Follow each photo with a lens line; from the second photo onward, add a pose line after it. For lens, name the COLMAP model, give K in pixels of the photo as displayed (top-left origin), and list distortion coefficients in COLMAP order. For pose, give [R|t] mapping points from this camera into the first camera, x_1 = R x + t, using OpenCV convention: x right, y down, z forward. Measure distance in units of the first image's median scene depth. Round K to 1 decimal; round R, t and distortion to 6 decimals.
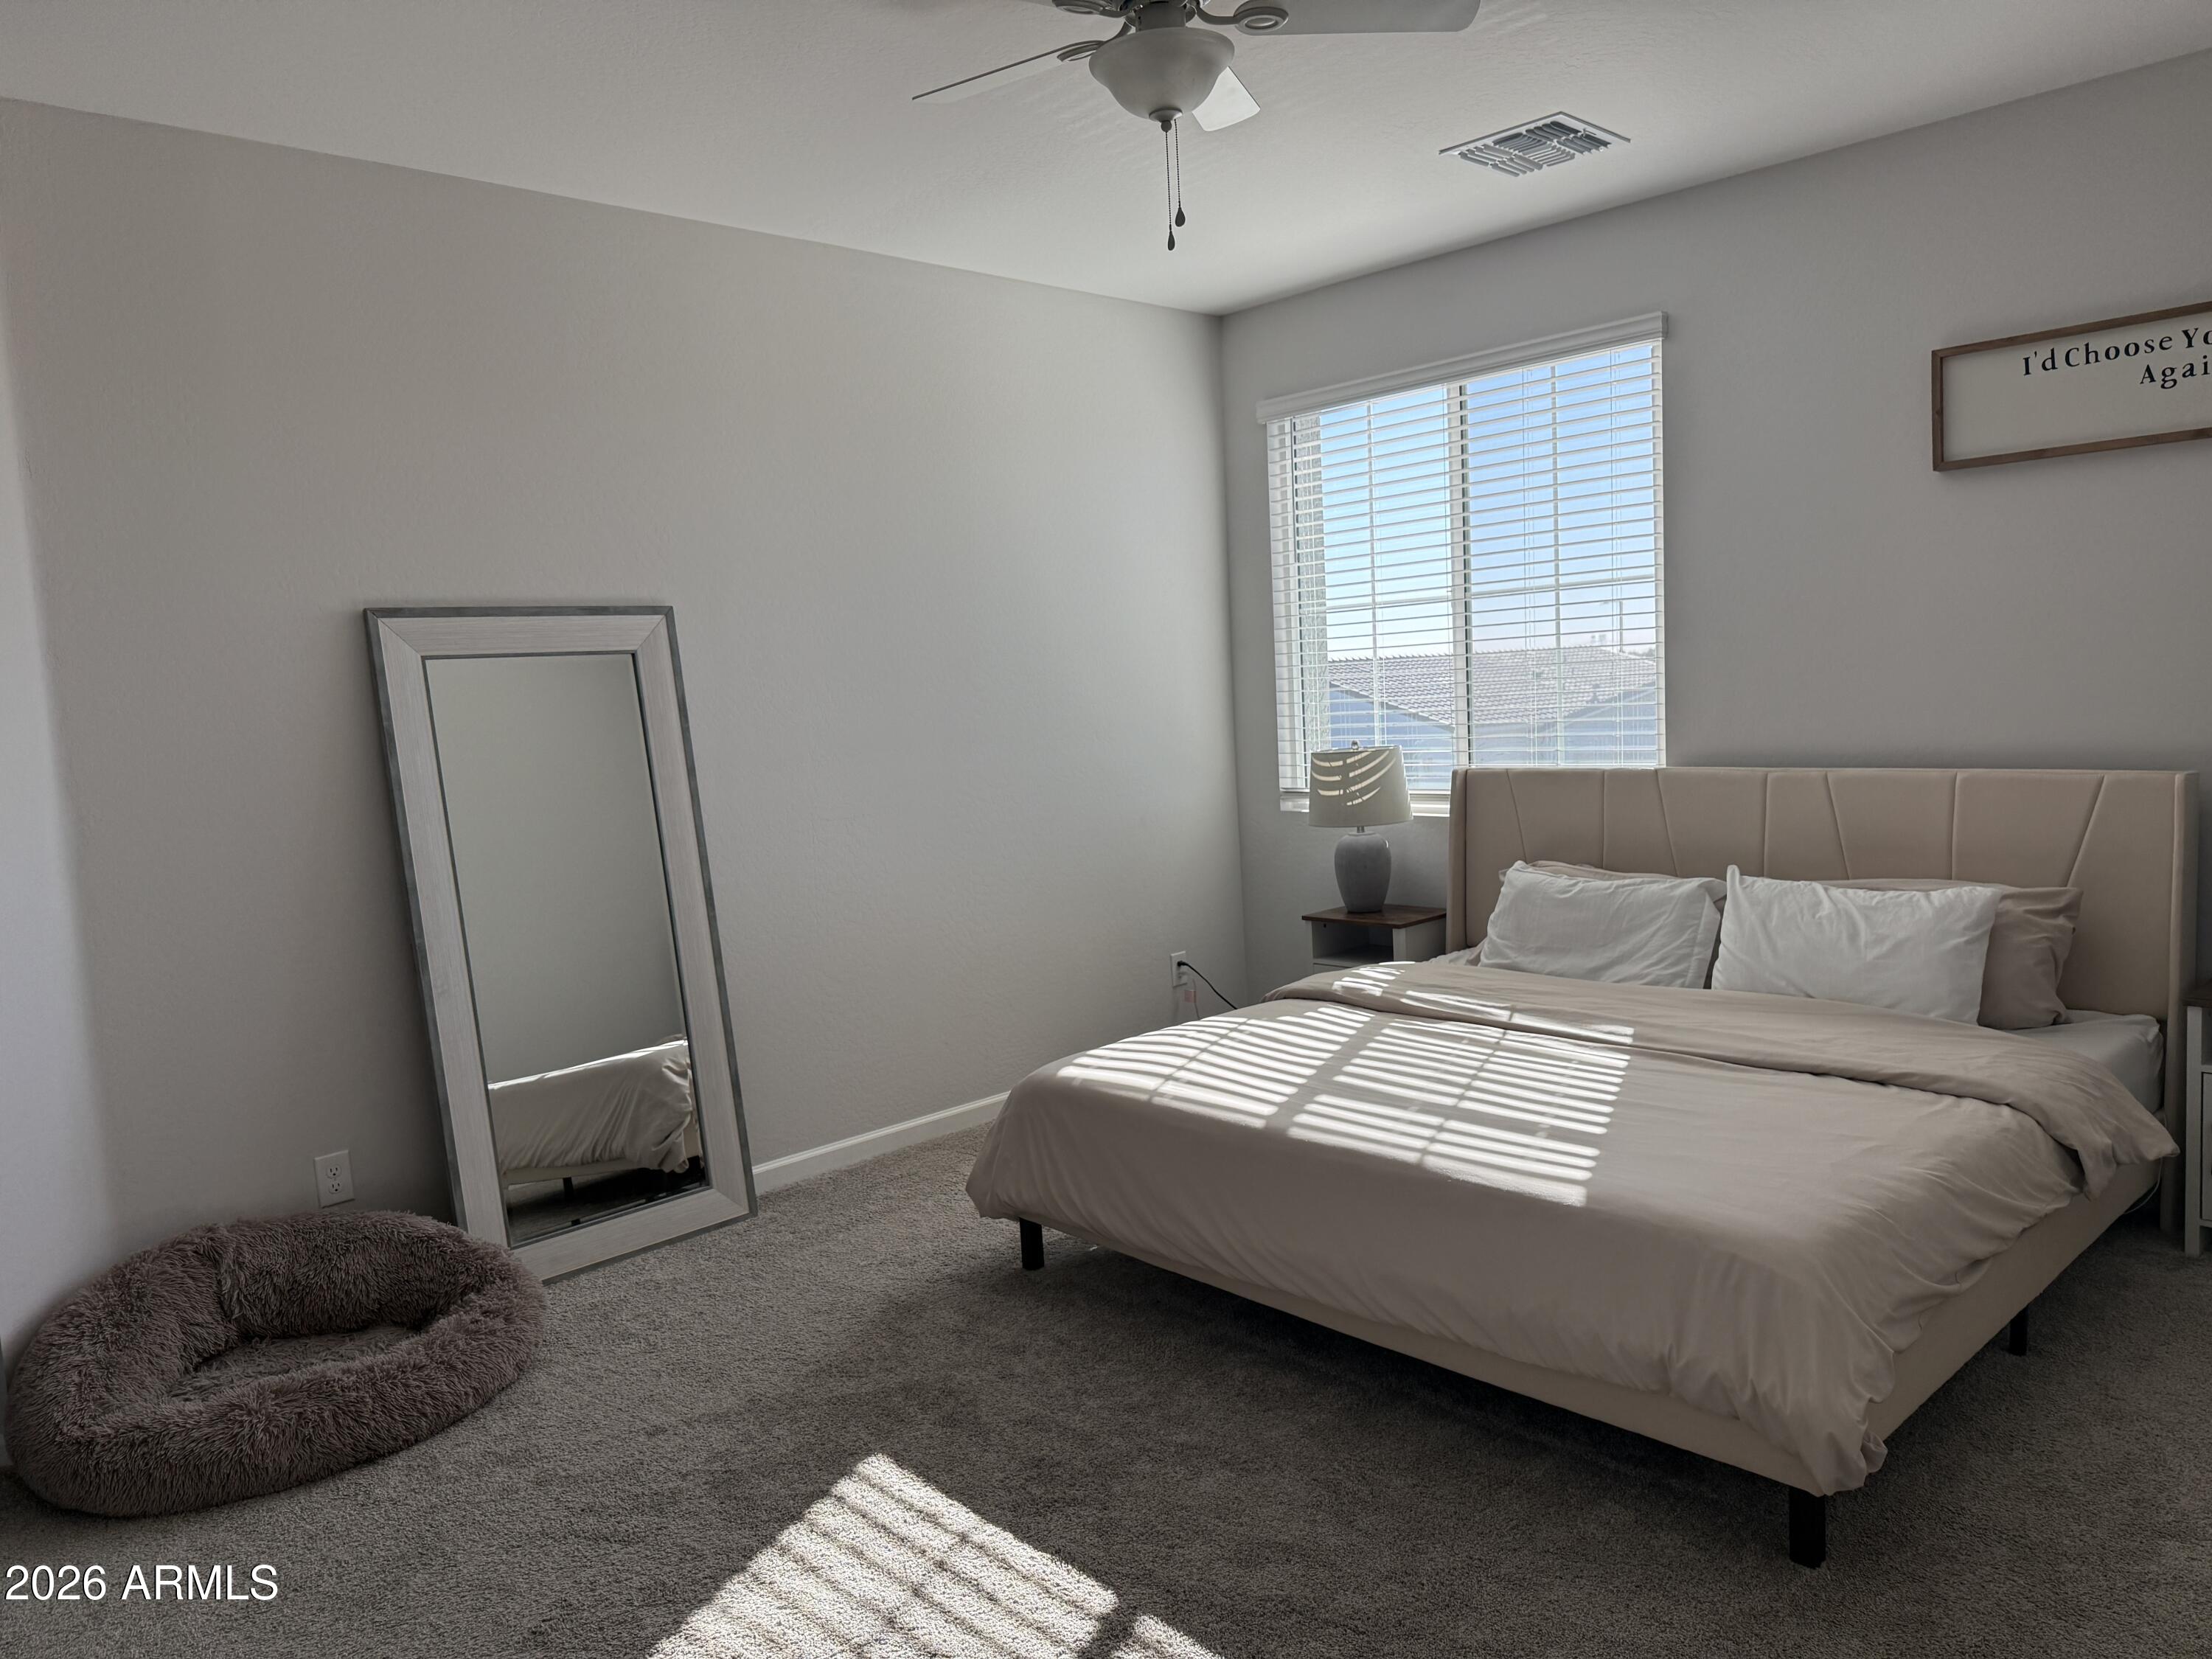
lens RADIAL K [[1534.0, 0, 1106.0], [0, 1534.0, 829.5], [0, 0, 1]] dist [0.014416, 0.001466]
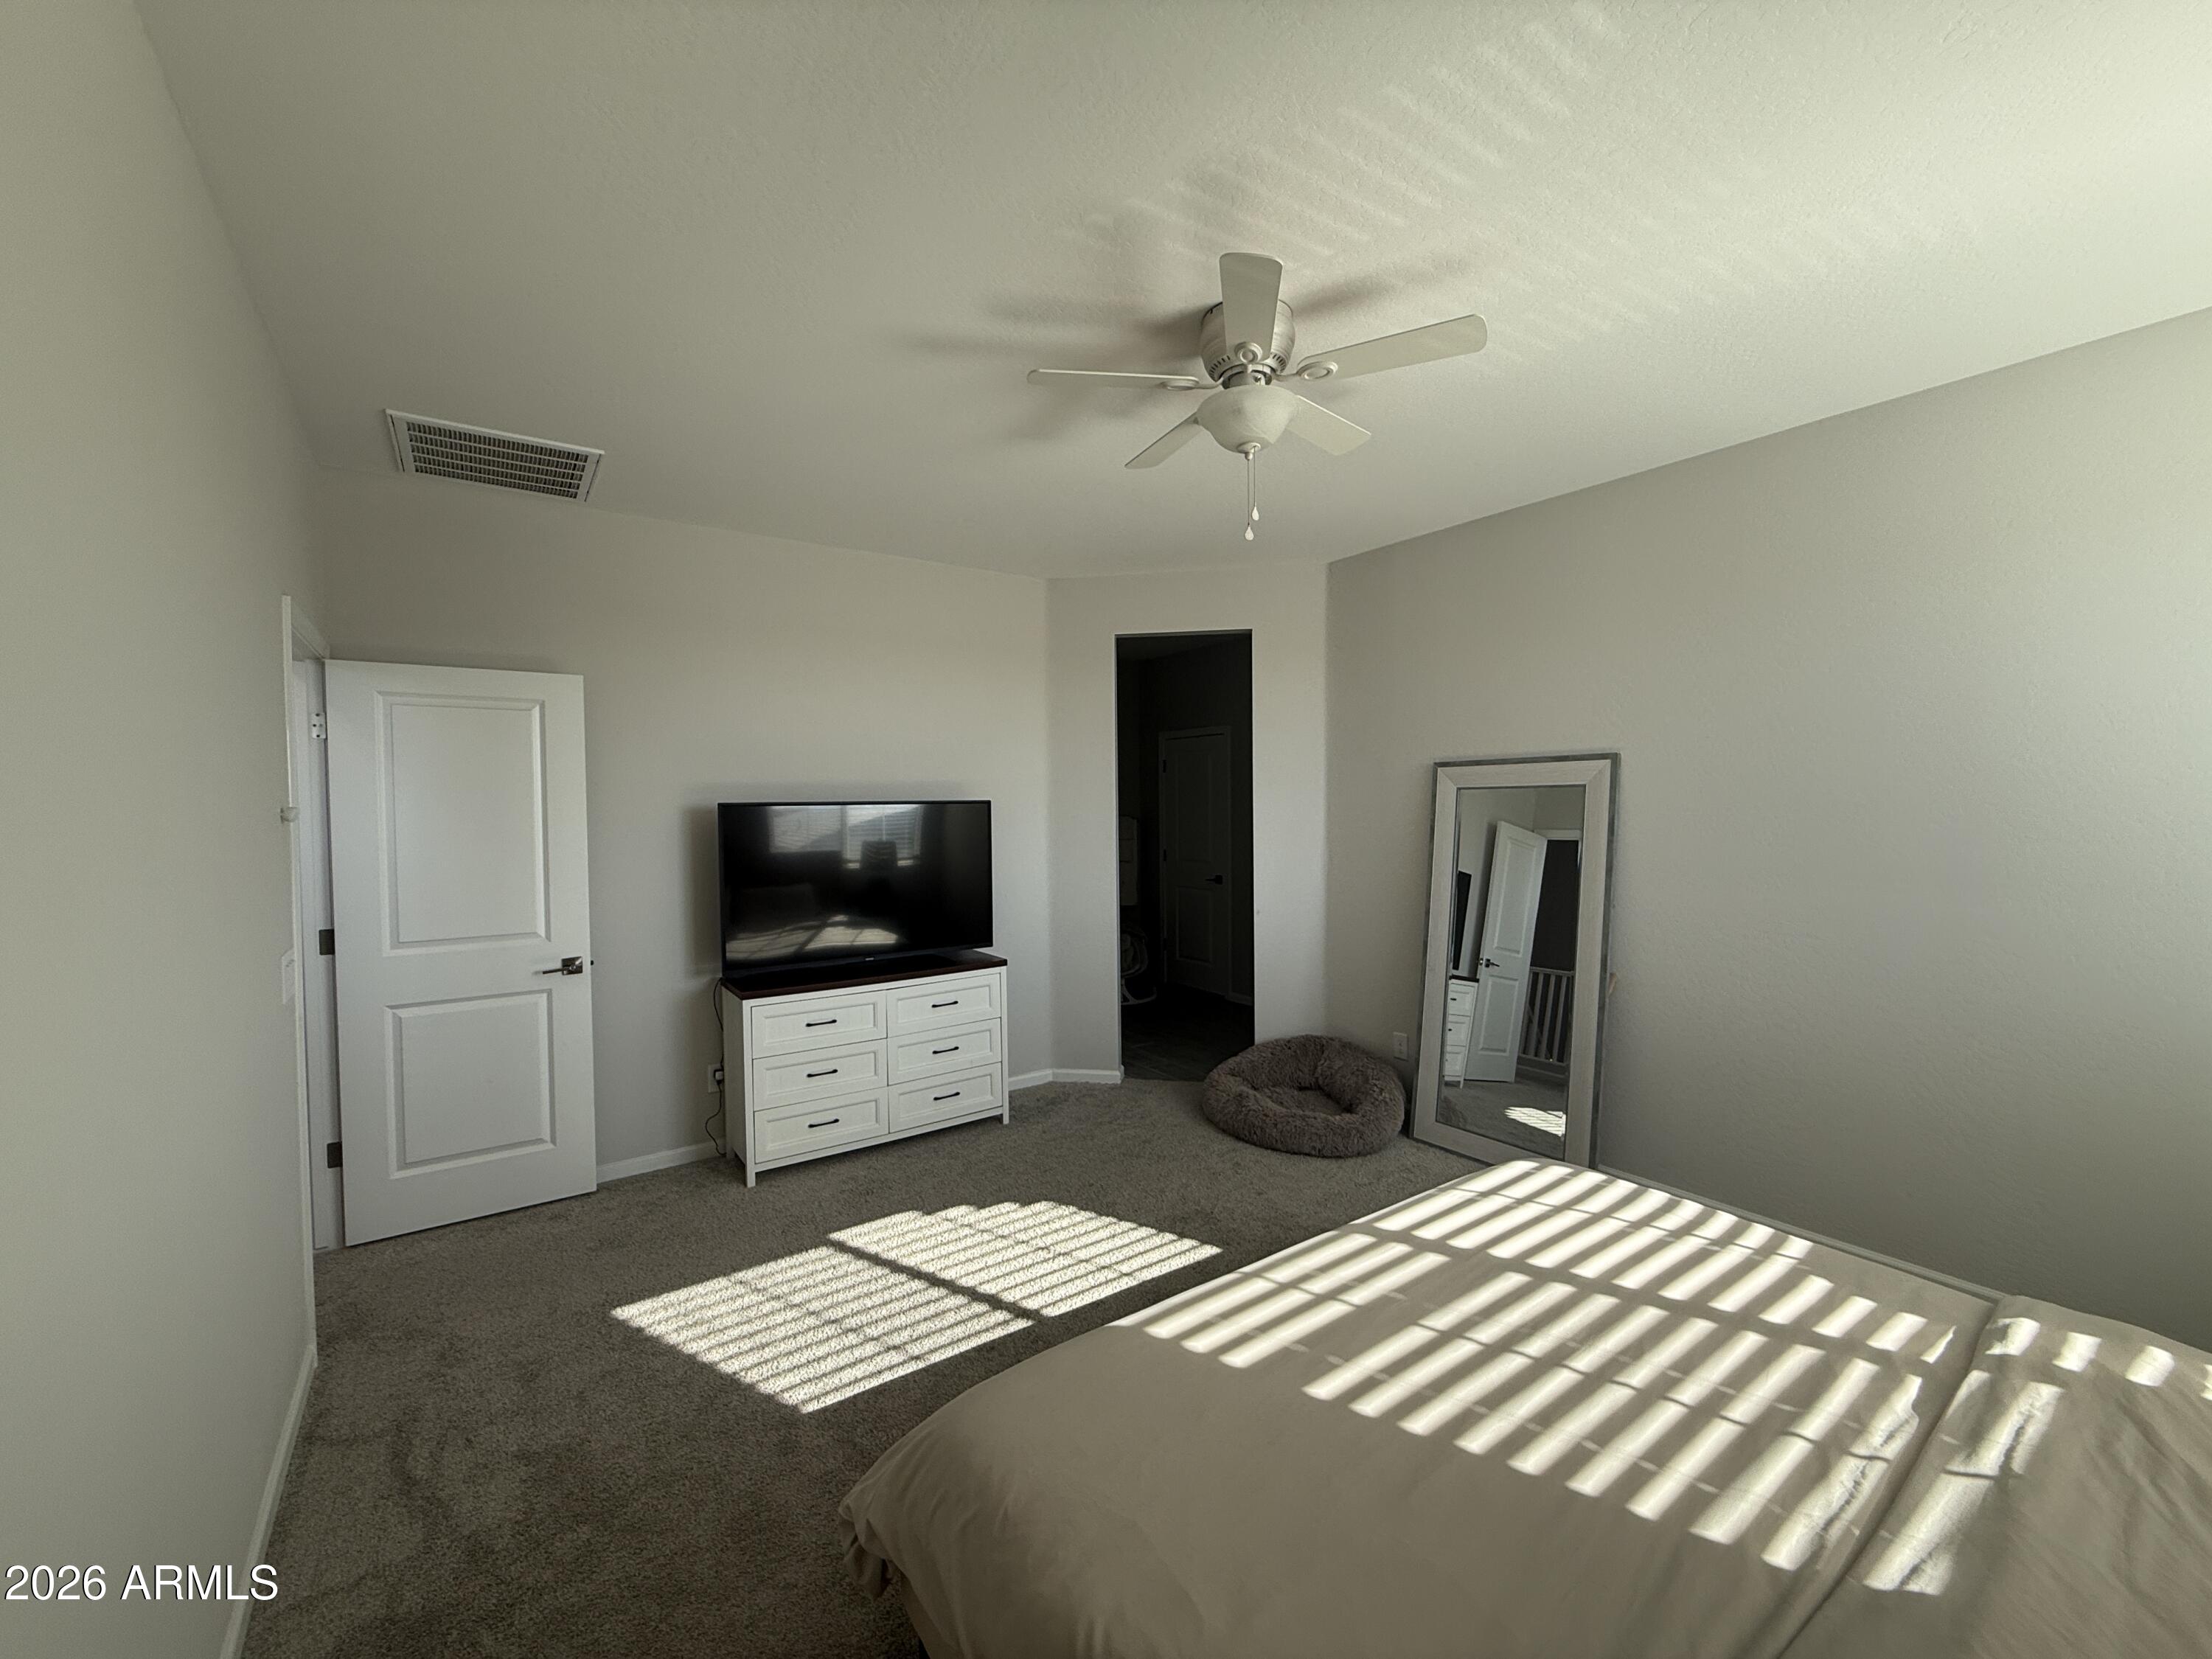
lens RADIAL K [[875.7, 0, 1099.0], [0, 875.7, 825.7], [0, 0, 1]] dist [0.000444, -0.000035]
pose [[-0.149993, 0.082462, -0.985242, 0.711142], [-0.072974, 0.992874, 0.094210, -0.148454], [0.985990, 0.086028, -0.142907, 0.807826]]
